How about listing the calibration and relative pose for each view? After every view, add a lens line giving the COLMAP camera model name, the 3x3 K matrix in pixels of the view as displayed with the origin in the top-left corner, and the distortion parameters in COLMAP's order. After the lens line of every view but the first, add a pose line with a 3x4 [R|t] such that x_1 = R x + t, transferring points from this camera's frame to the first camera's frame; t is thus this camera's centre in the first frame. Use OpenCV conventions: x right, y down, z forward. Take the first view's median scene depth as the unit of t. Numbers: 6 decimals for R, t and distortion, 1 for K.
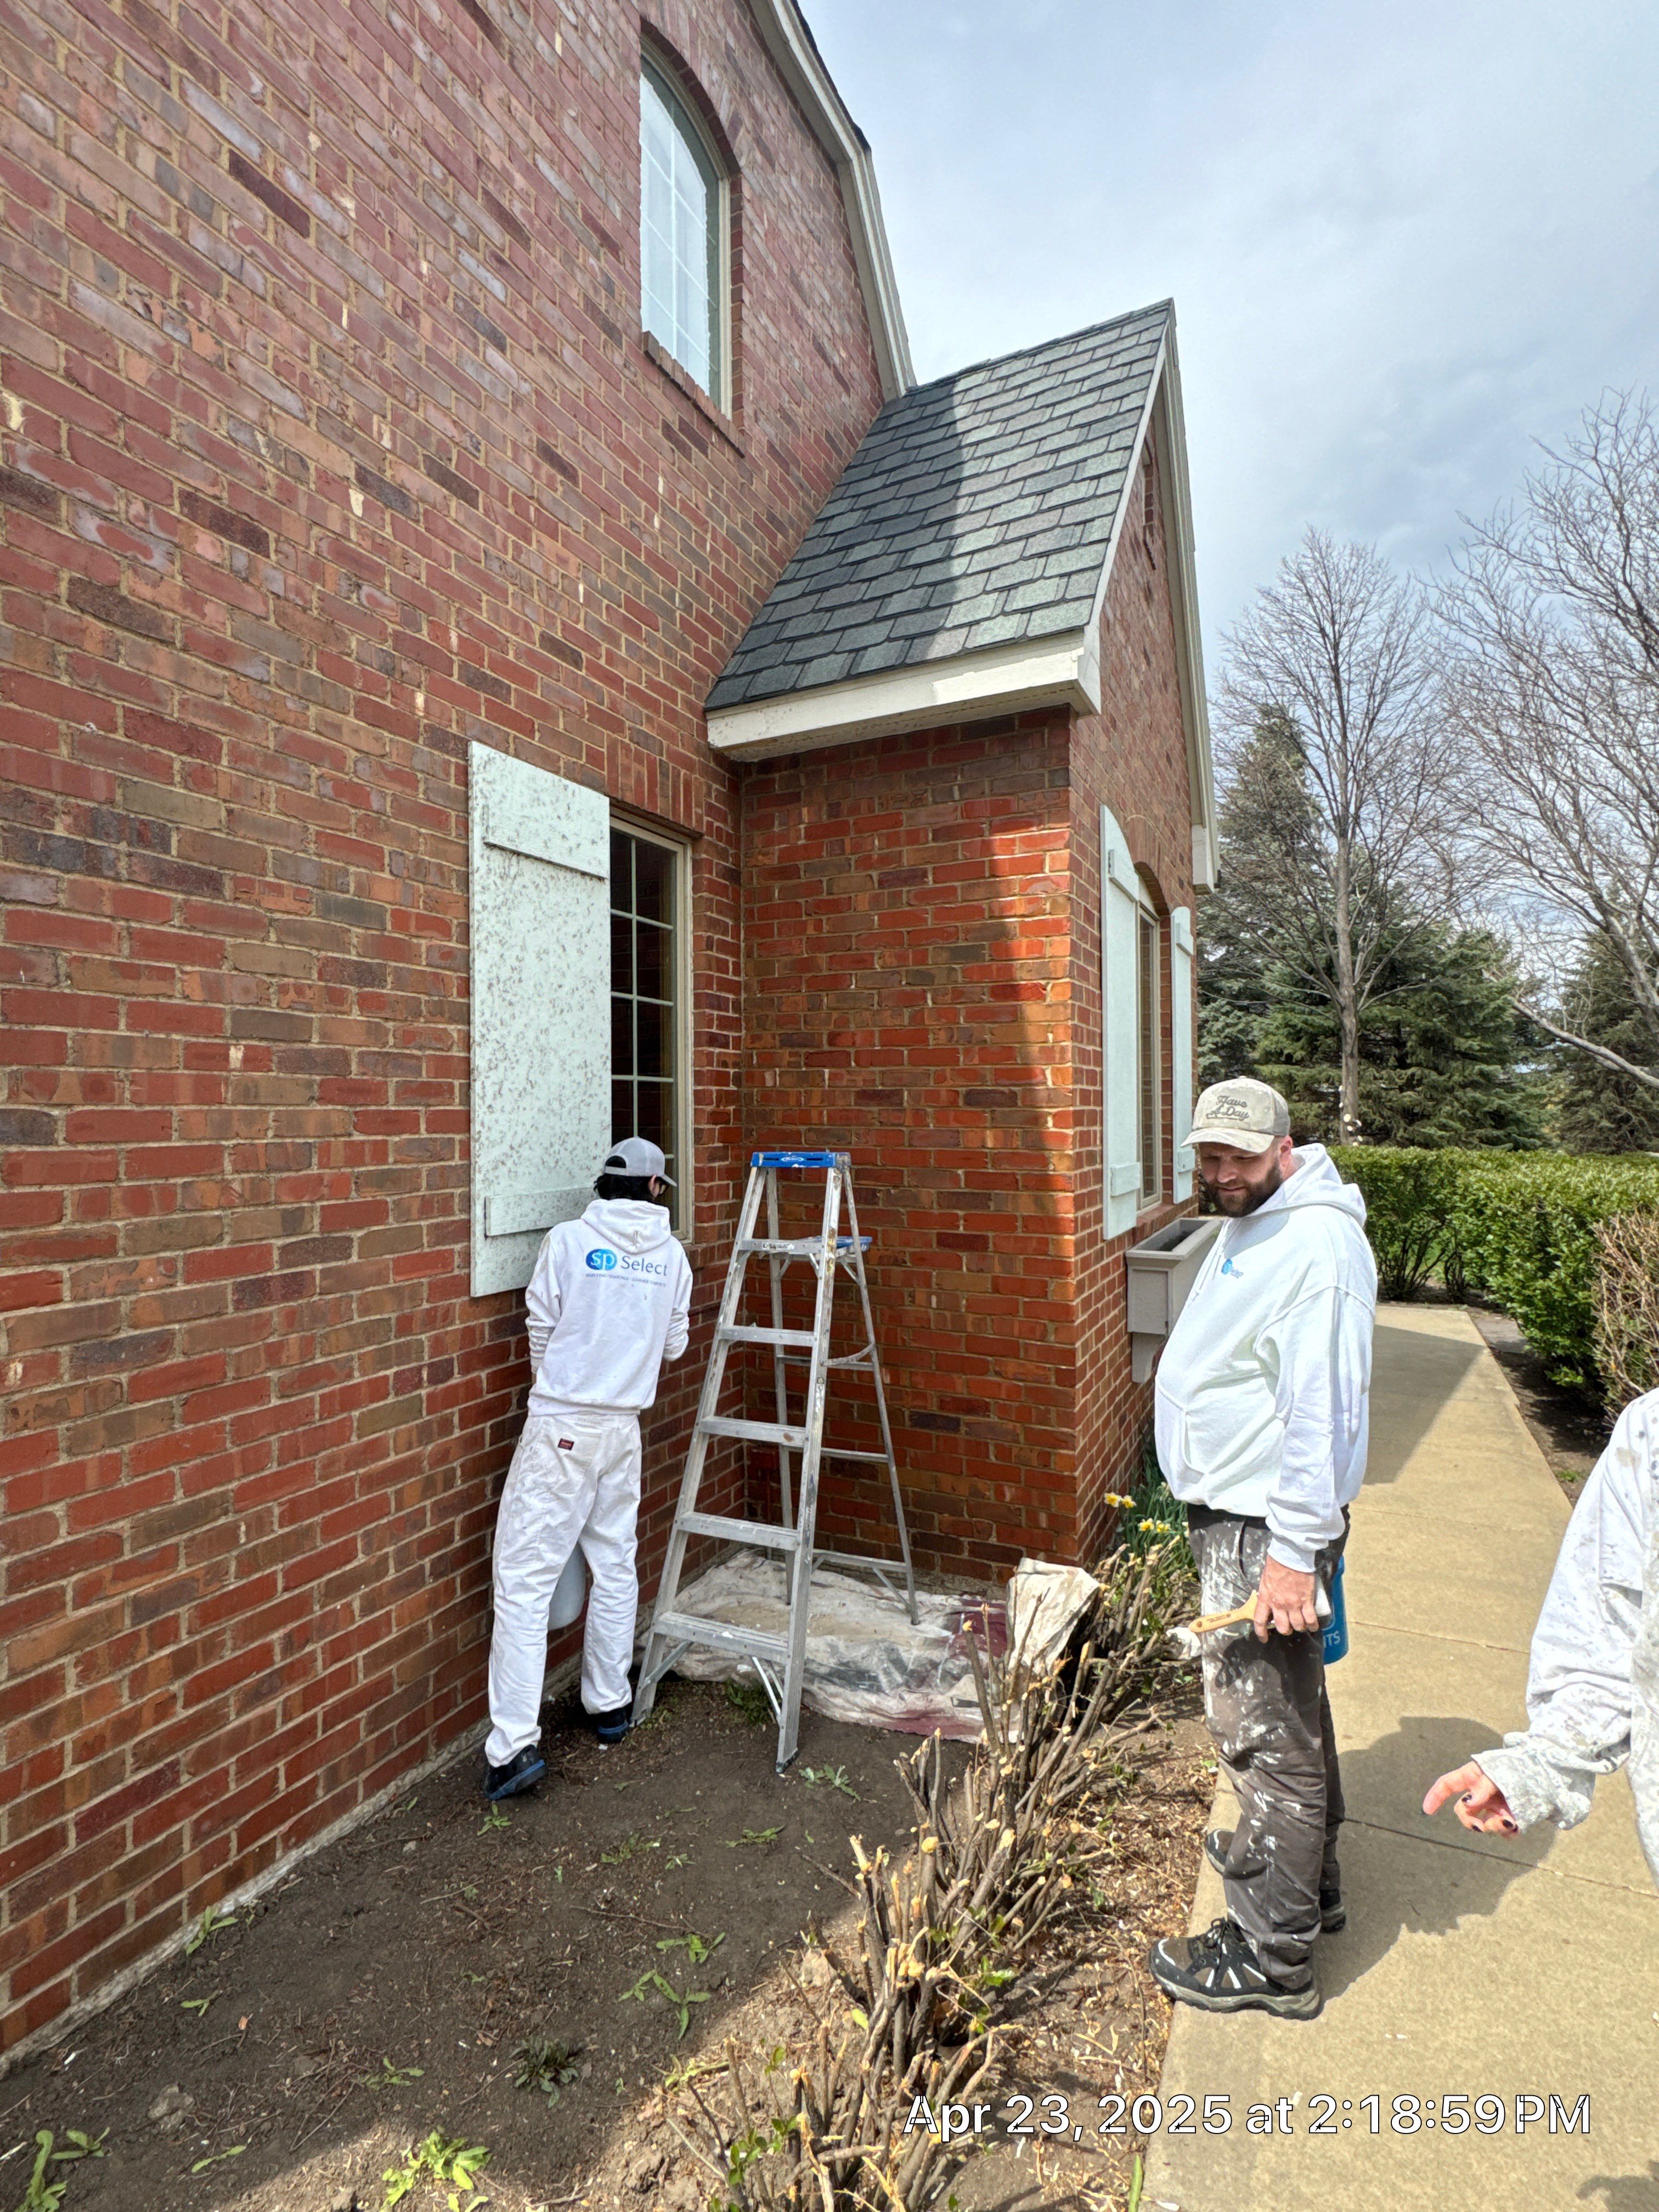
lens RADIAL K [[1055.4, 0, 829.5], [0, 1055.4, 1106.0], [0, 0, 1]] dist [-0.003736, 0.000396]
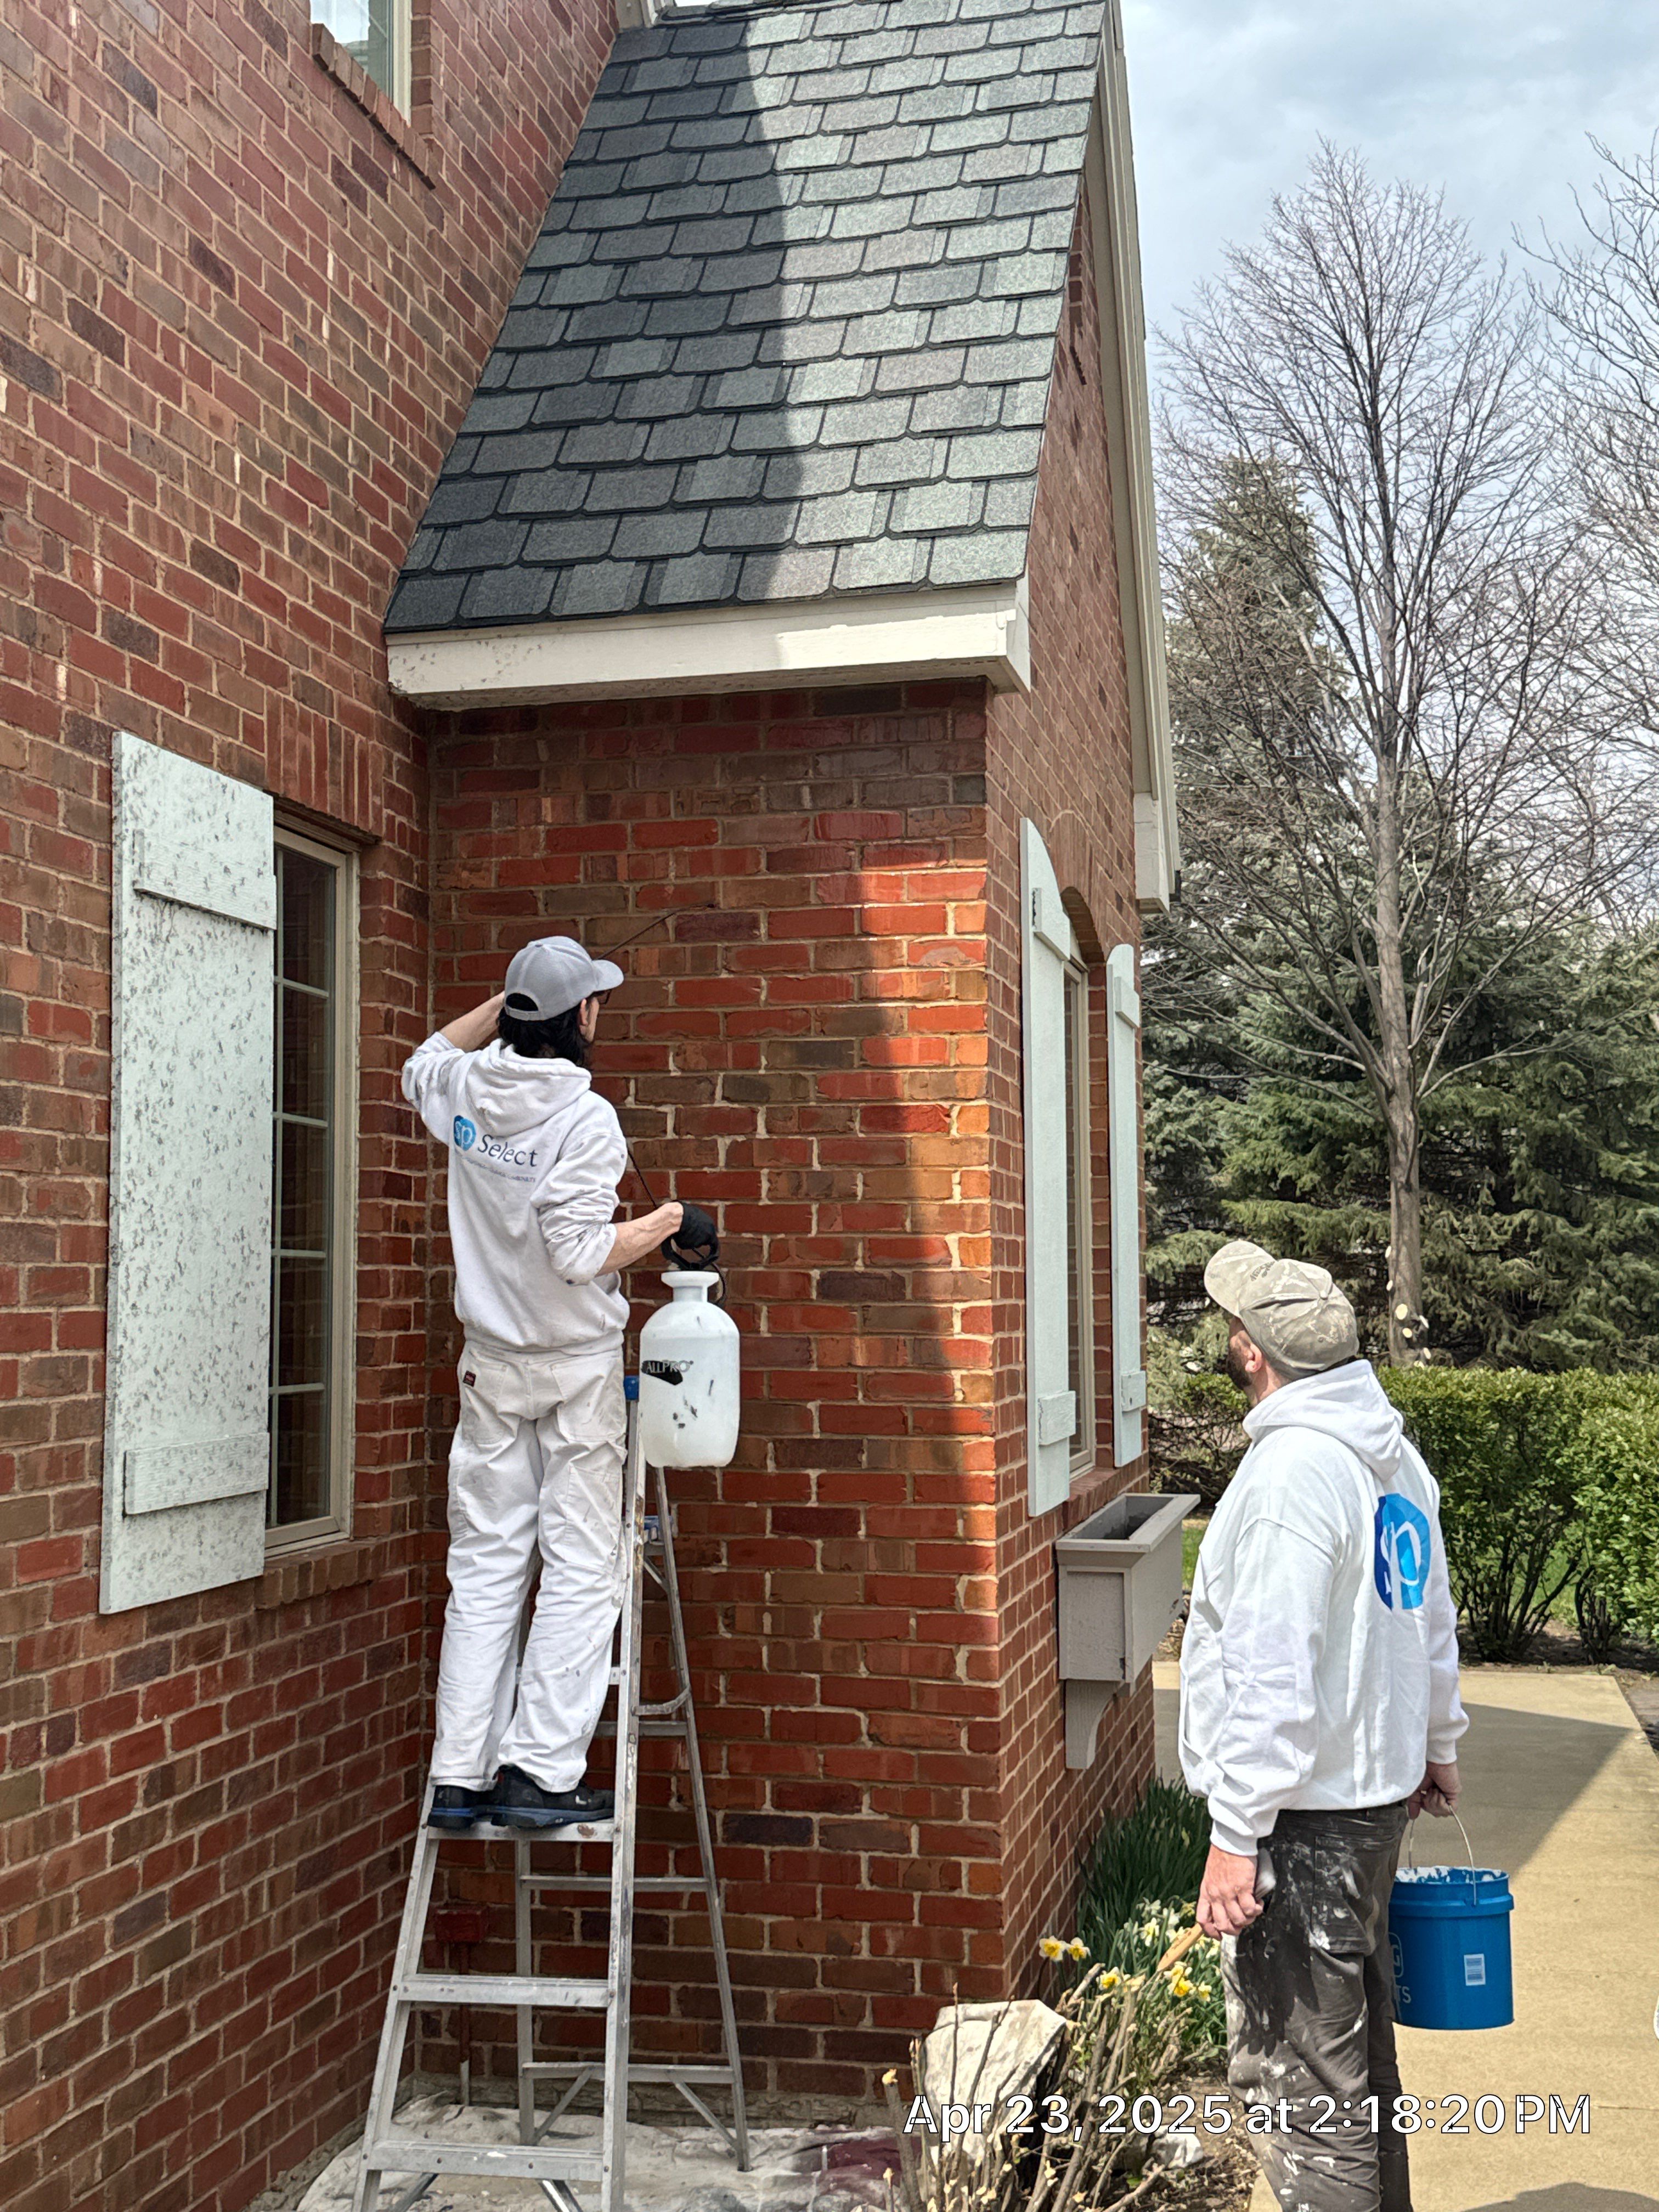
lens RADIAL K [[2502.1, 0, 827.6], [0, 2502.1, 1099.4], [0, 0, 1]] dist [0.212163, -0.492642]
pose [[0.973101, 0.018225, 0.229658, -0.209626], [-0.001801, 0.997437, -0.071521, -0.011603], [-0.230373, 0.069183, 0.970640, -0.443781]]
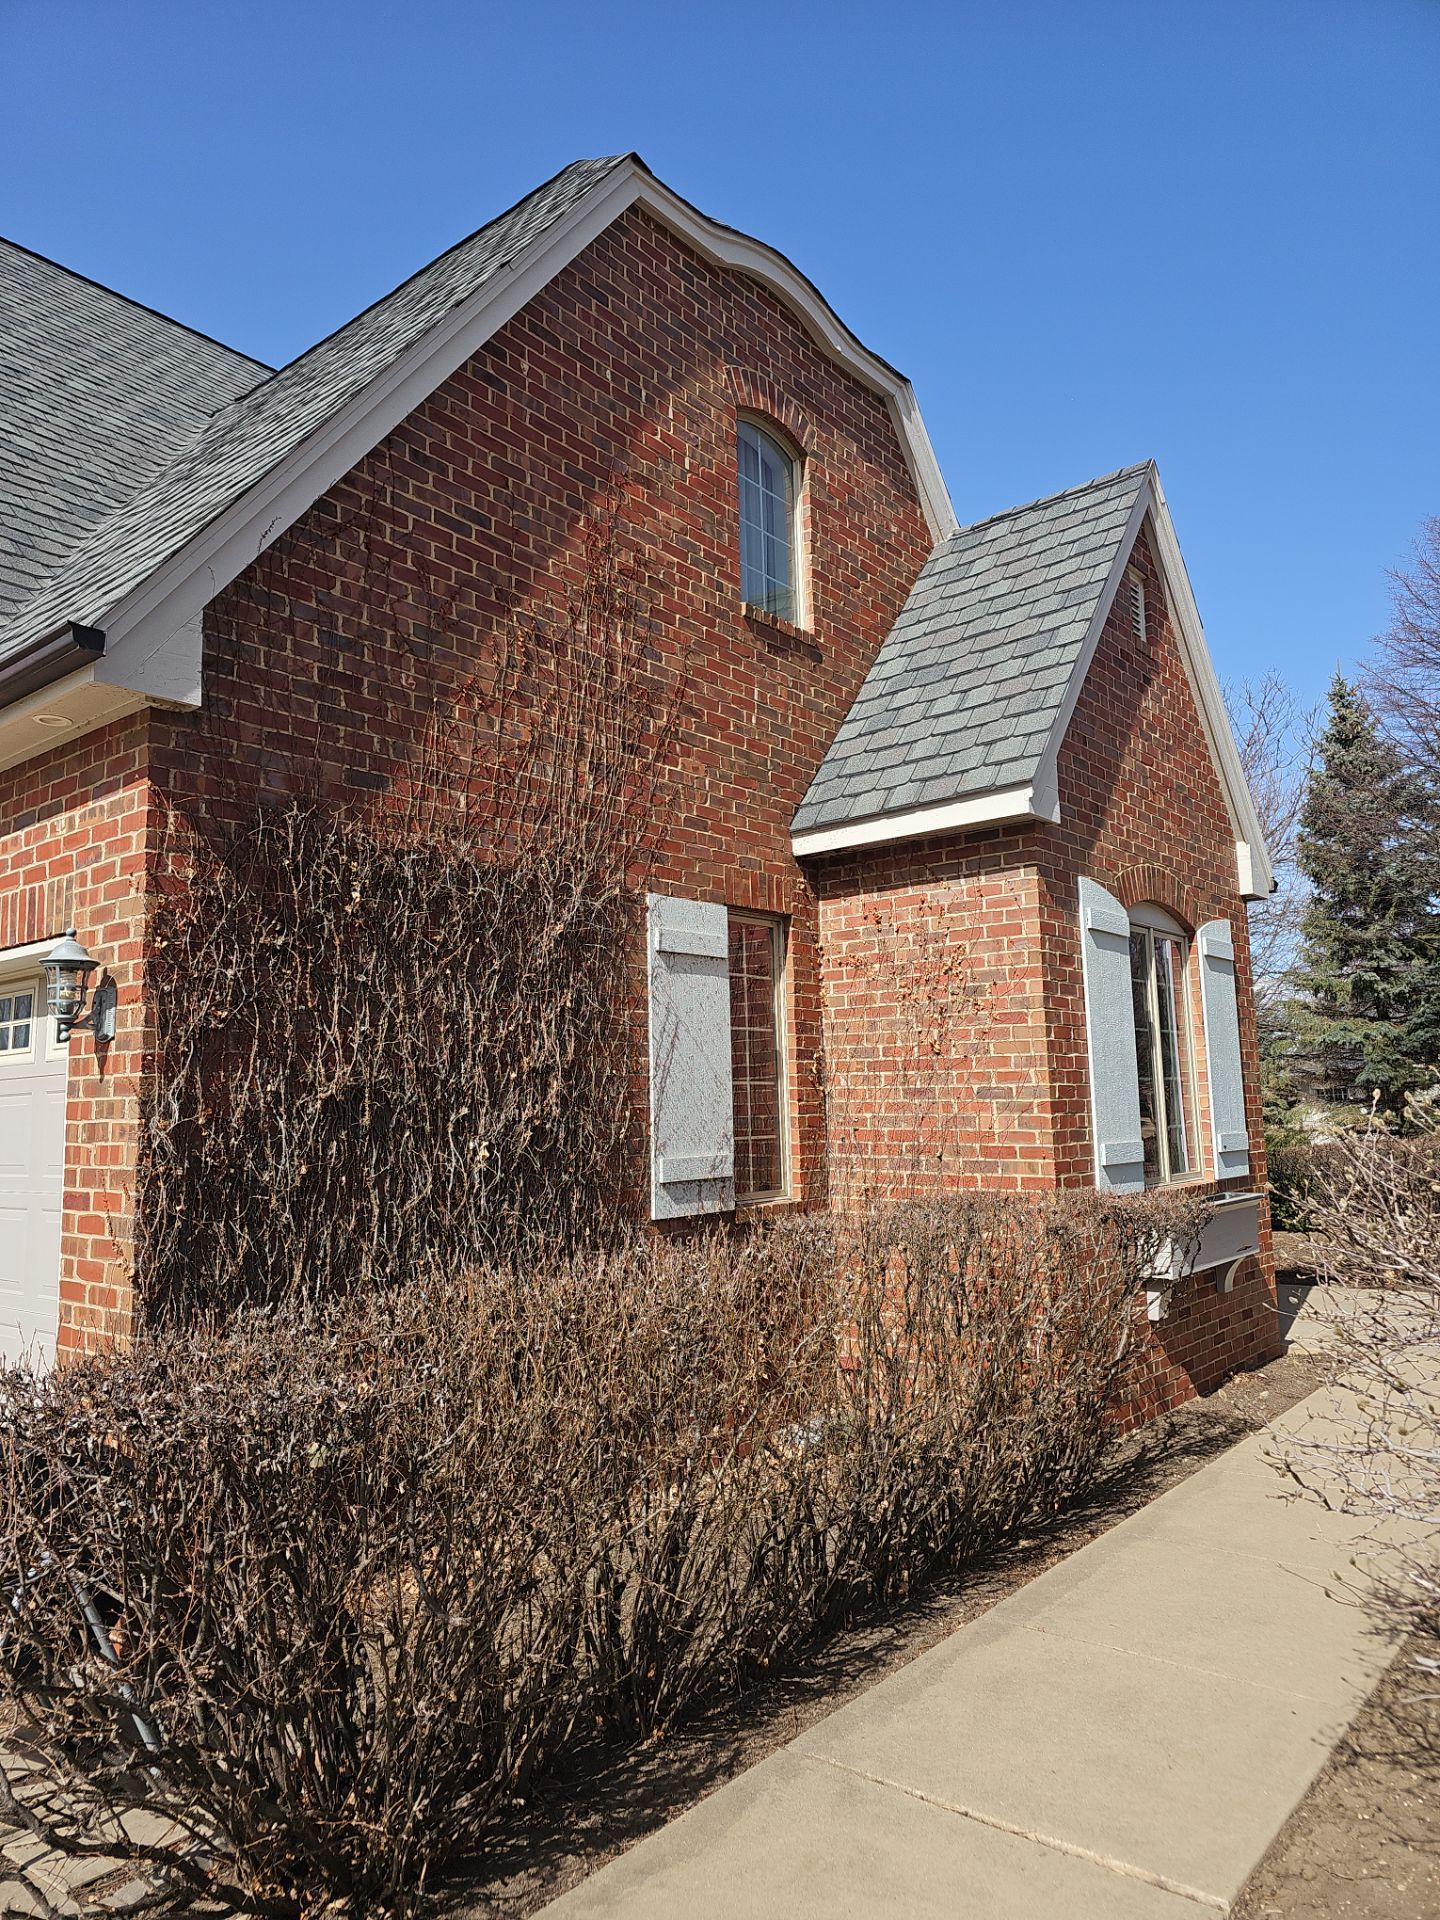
lens RADIAL K [[1252.8, 0, 719.4], [0, 1252.8, 958.0], [0, 0, 1]] dist [0.058475, -0.051650]
pose [[0.973368, -0.045961, -0.224595, 0.178285], [0.021484, 0.993673, -0.110234, -0.009729], [0.228240, 0.102473, 0.968197, -0.732388]]
